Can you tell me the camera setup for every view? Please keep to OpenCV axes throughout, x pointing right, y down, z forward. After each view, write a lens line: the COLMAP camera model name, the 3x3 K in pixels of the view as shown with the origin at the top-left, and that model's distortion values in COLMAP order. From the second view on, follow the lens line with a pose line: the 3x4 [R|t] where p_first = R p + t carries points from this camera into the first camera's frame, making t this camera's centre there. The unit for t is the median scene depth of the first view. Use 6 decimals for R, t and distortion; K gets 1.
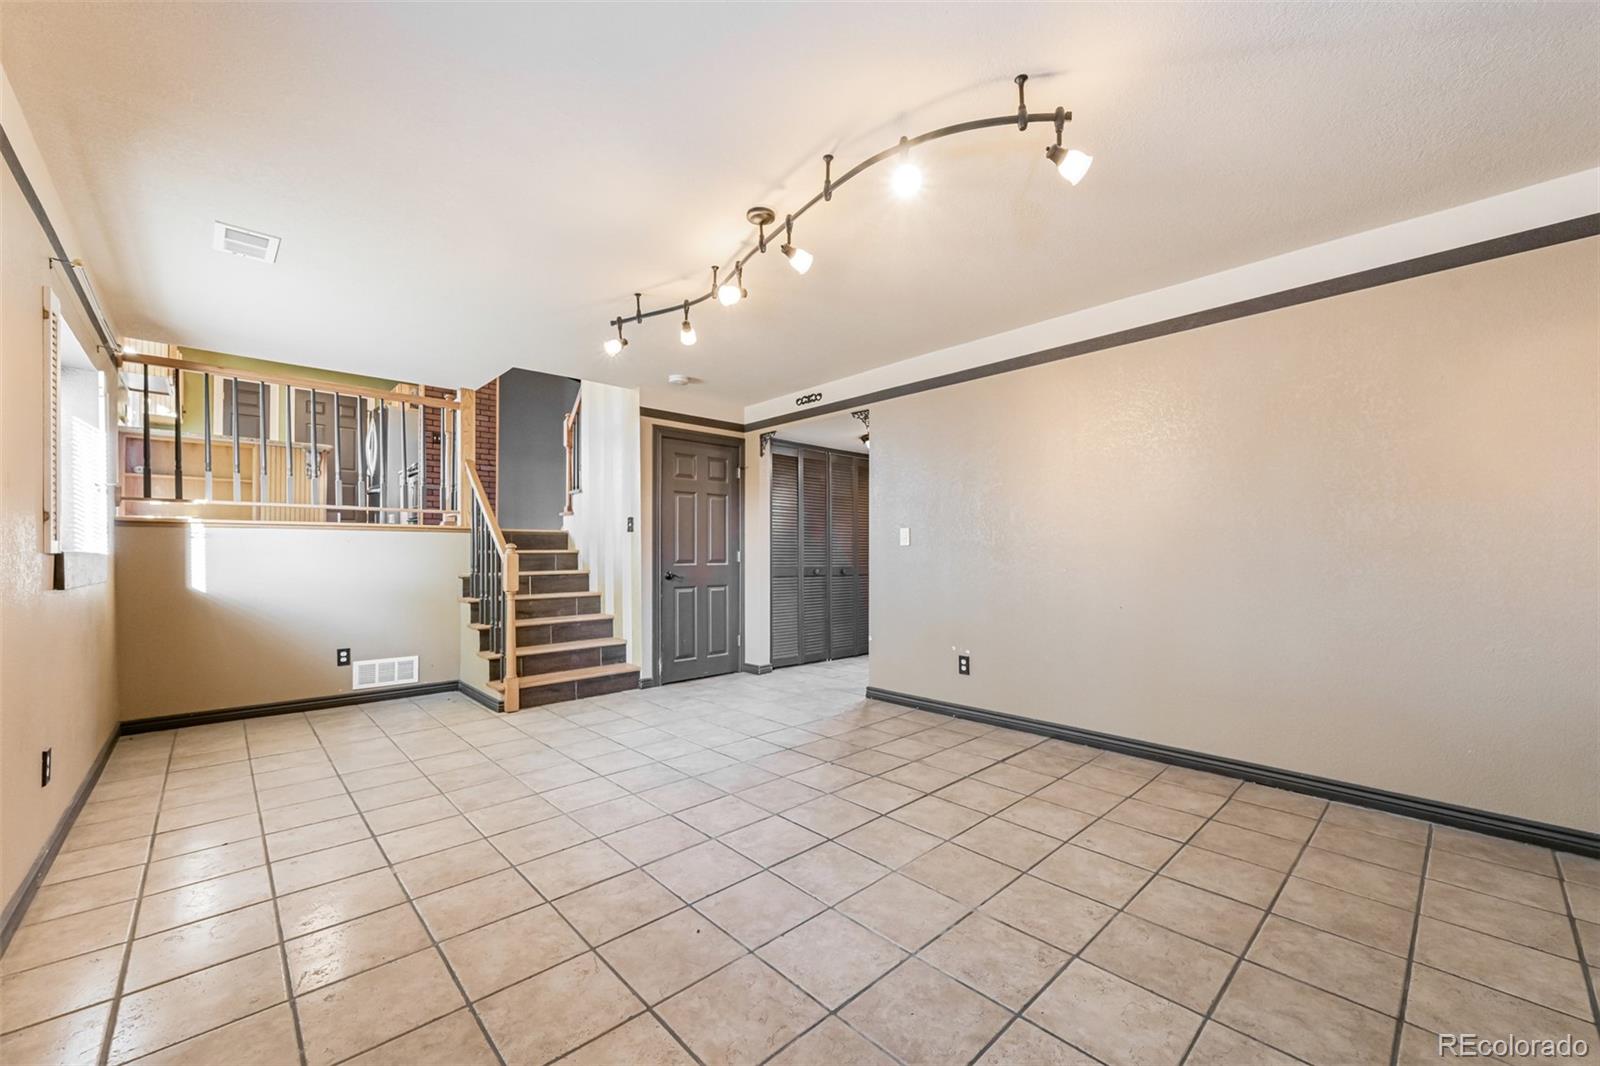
lens RADIAL K [[624.0, 0, 801.1], [0, 624.0, 542.9], [0, 0, 1]] dist [0.000731, 0.000558]
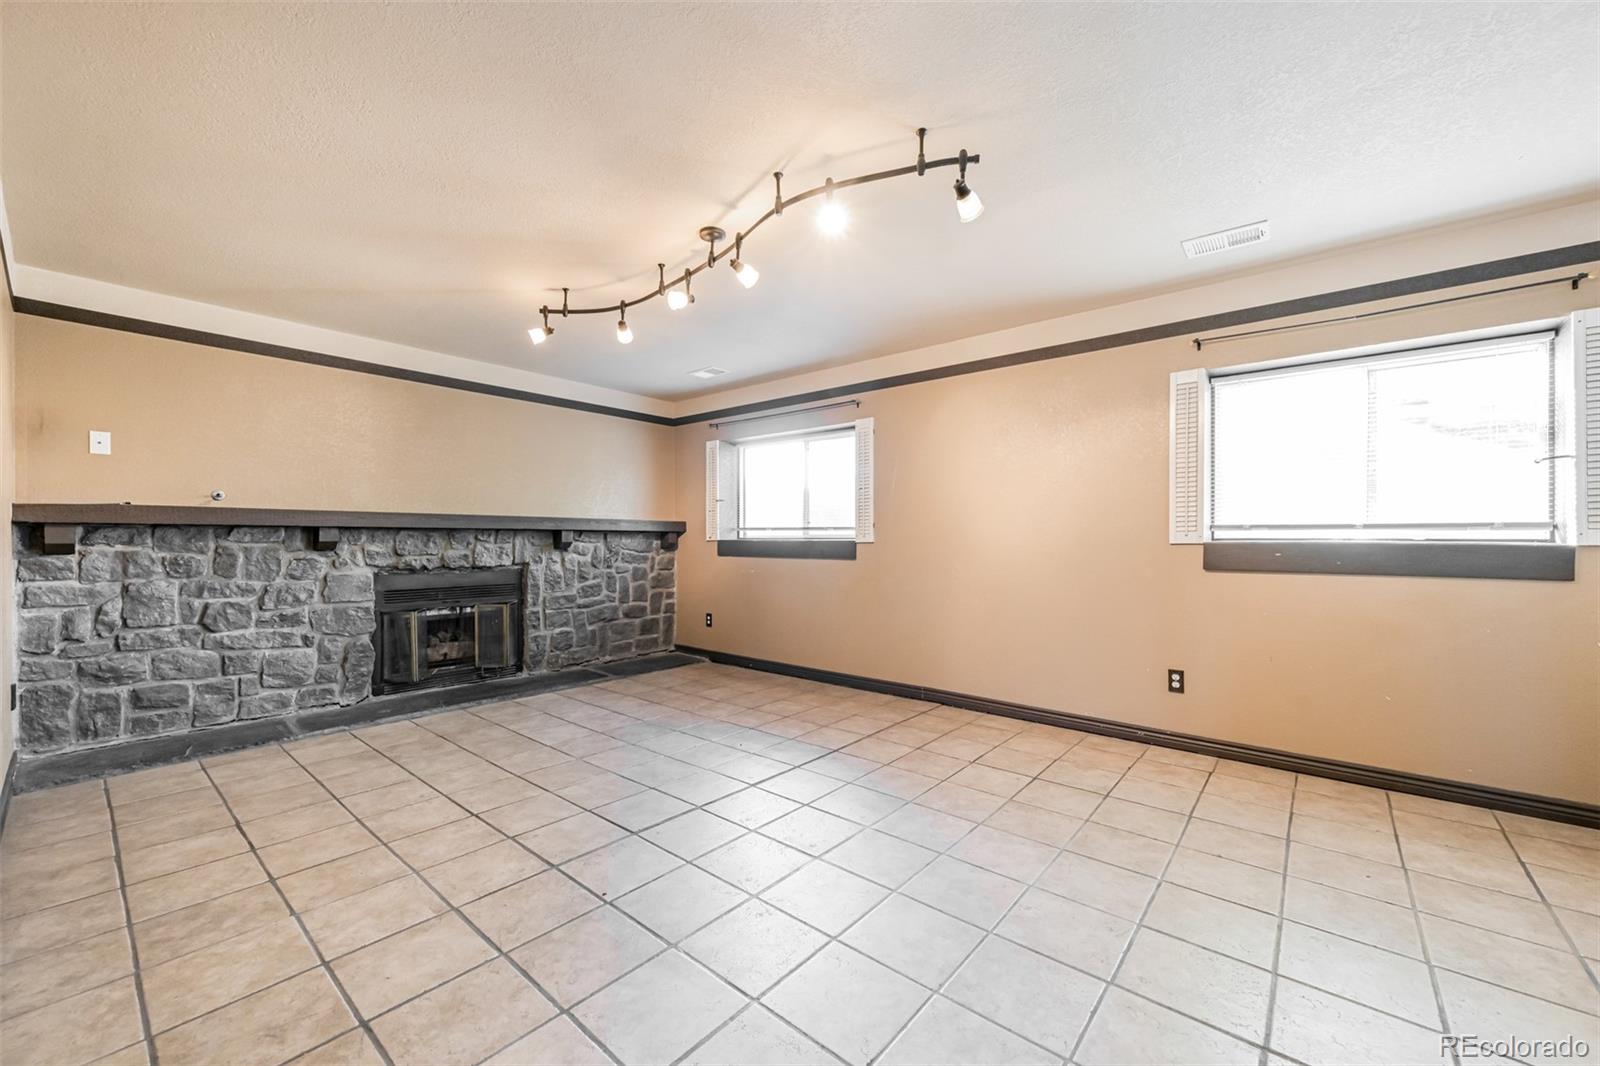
lens RADIAL K [[624.0, 0, 801.1], [0, 624.0, 542.9], [0, 0, 1]] dist [0.000731, 0.000558]
pose [[-0.992922, 0.001847, -0.118756, -0.069994], [0.003303, 0.999922, -0.012067, 0.022663], [0.118725, -0.012374, -0.992850, 1.673885]]
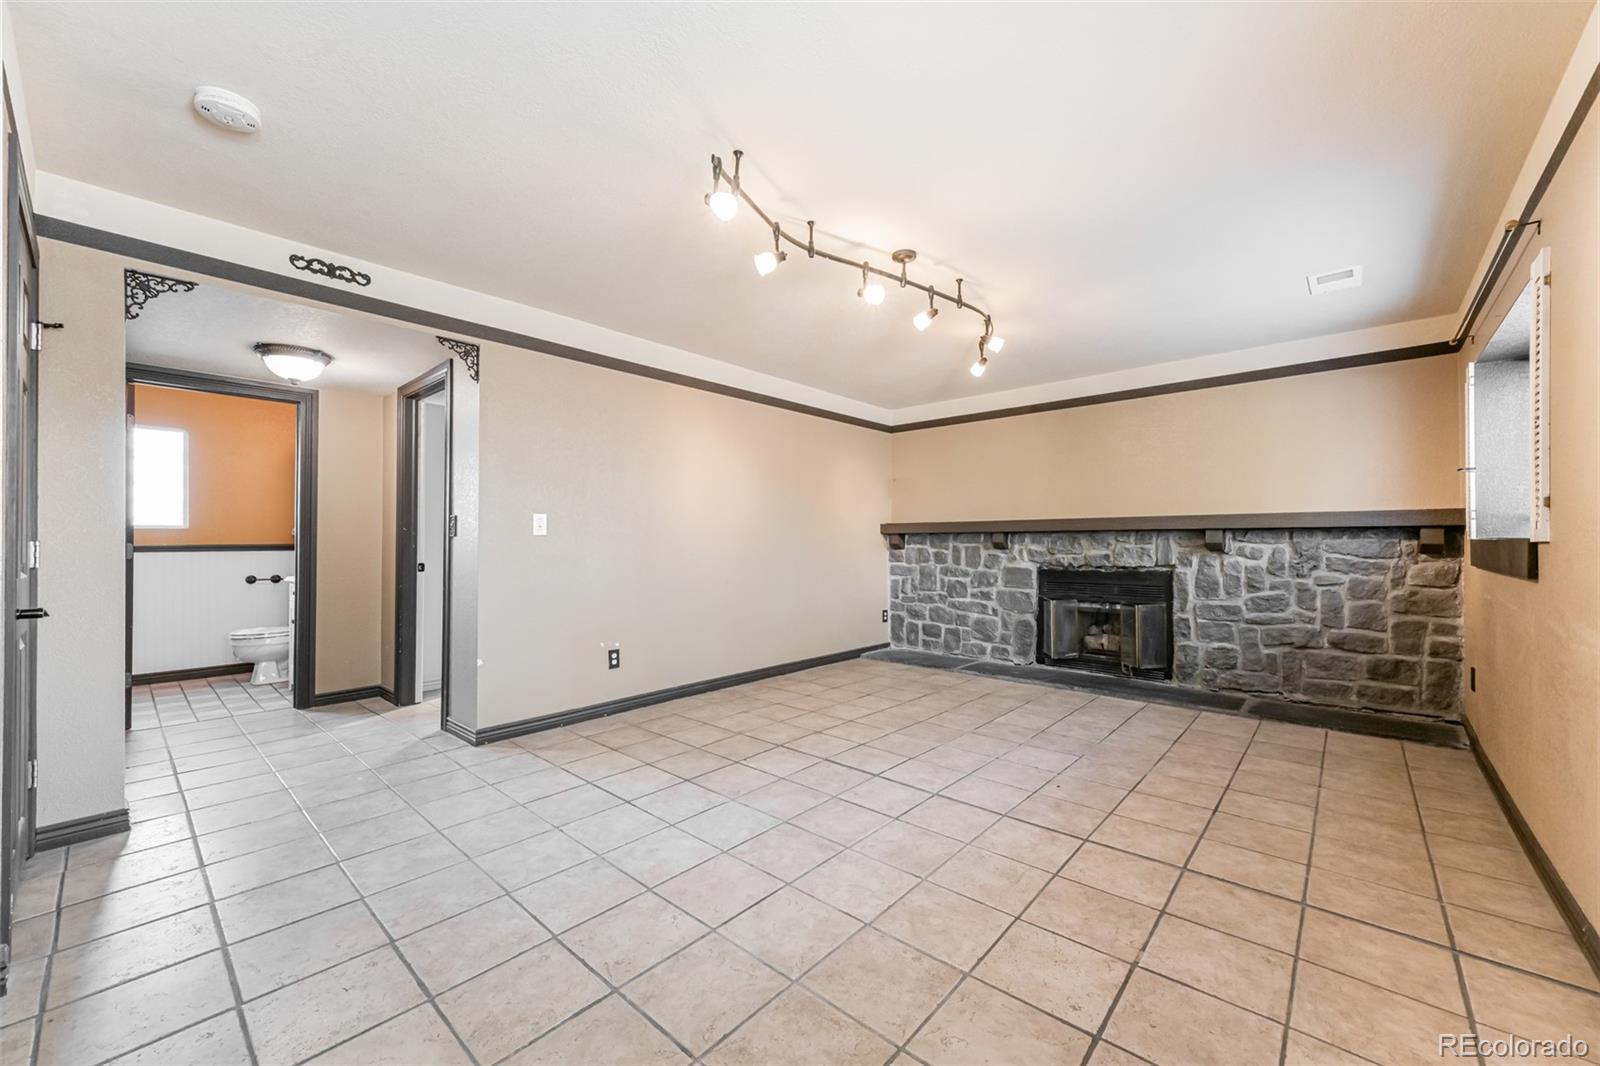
lens RADIAL K [[624.0, 0, 801.1], [0, 624.0, 542.9], [0, 0, 1]] dist [0.000731, 0.000558]
pose [[-0.089094, 0.001741, 0.996022, -0.961366], [-0.013913, 0.999899, -0.002992, 0.016212], [-0.995926, -0.014124, -0.089061, 1.035304]]
